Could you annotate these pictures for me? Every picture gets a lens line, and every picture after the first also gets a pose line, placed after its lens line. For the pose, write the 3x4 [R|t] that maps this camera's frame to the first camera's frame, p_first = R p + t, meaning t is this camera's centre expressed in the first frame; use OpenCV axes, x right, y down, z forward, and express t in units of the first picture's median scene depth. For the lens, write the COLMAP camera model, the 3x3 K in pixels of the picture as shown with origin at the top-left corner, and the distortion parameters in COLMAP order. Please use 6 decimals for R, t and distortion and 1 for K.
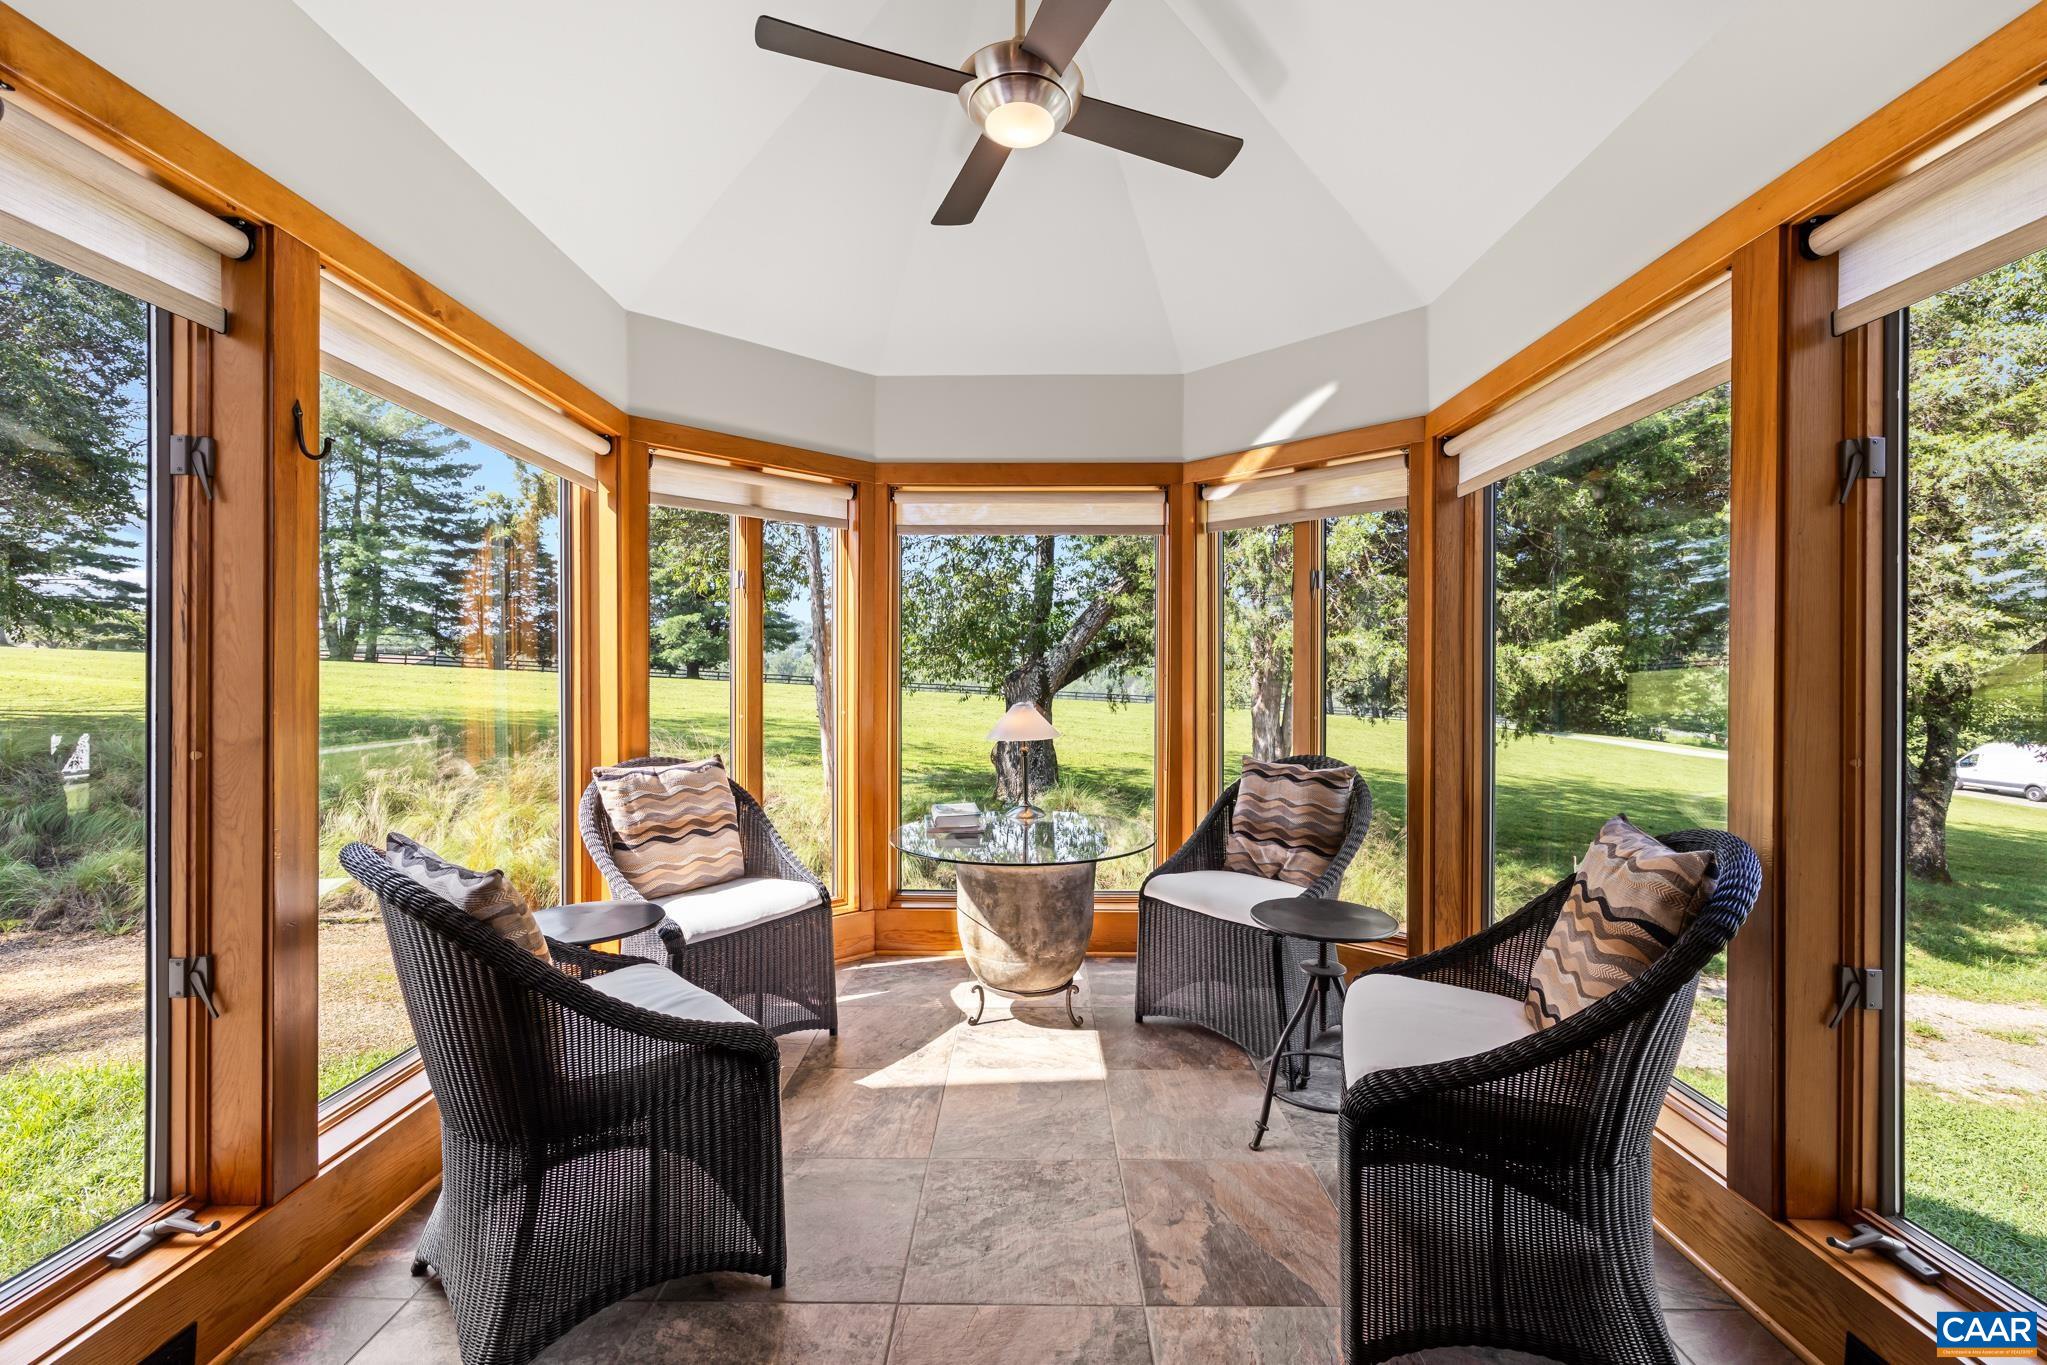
lens RADIAL K [[823.1, 0, 1043.3], [0, 823.1, 675.9], [0, 0, 1]] dist [0.000340, 0.000748]
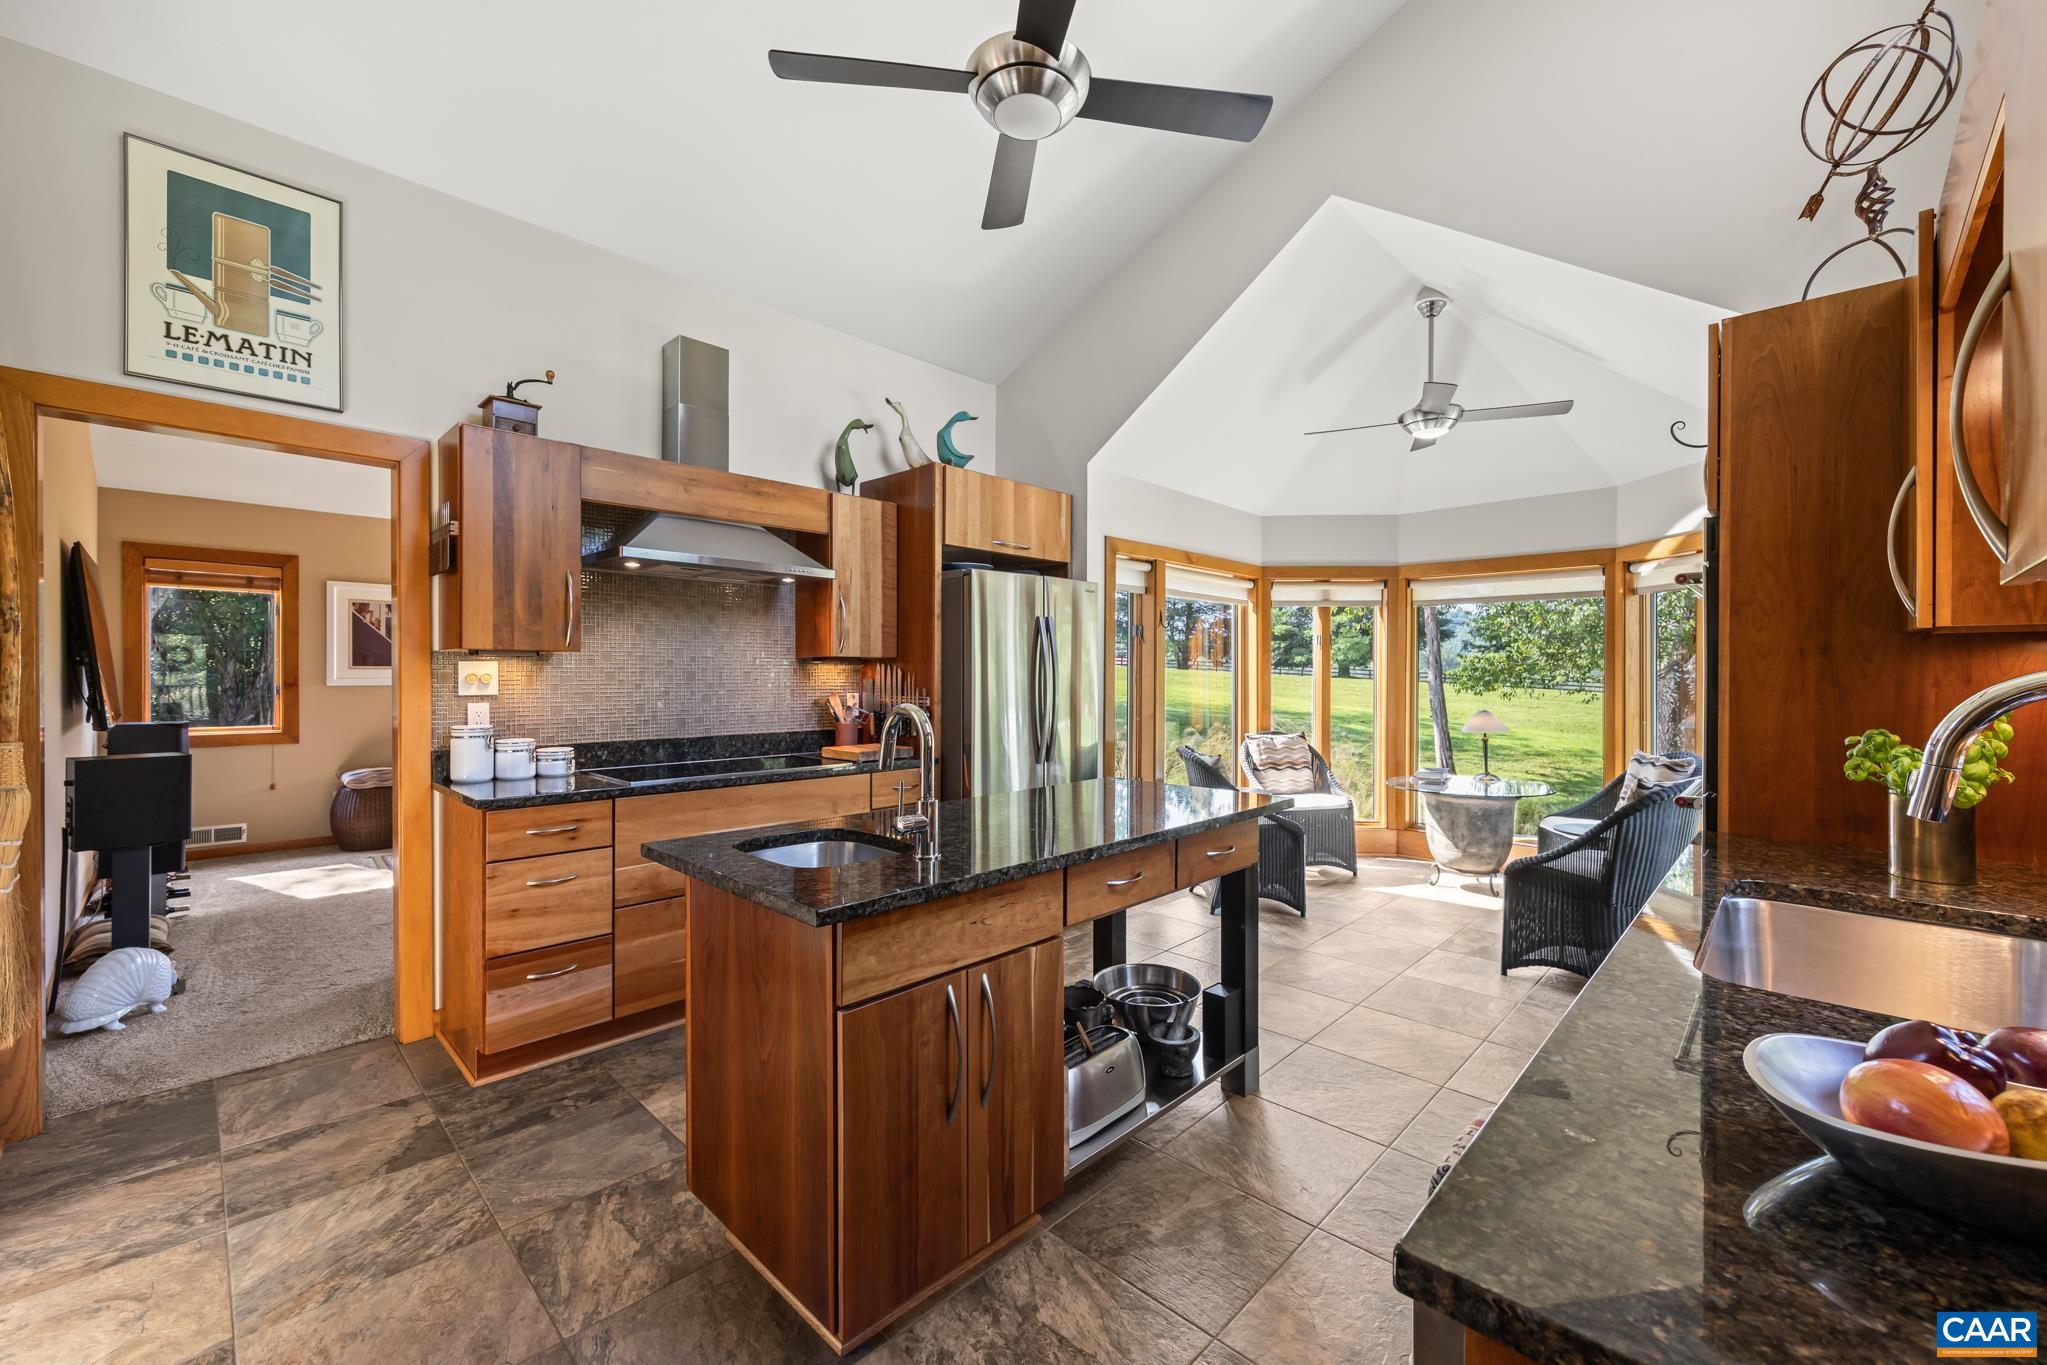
lens RADIAL K [[823.1, 0, 1026.6], [0, 823.1, 677.6], [0, 0, 1]] dist [0.000340, 0.000748]
pose [[0.716177, 0.003011, -0.697912, 0.449653], [0.000377, 0.999989, 0.004701, -0.039563], [0.697919, -0.003630, 0.716168, -0.779065]]
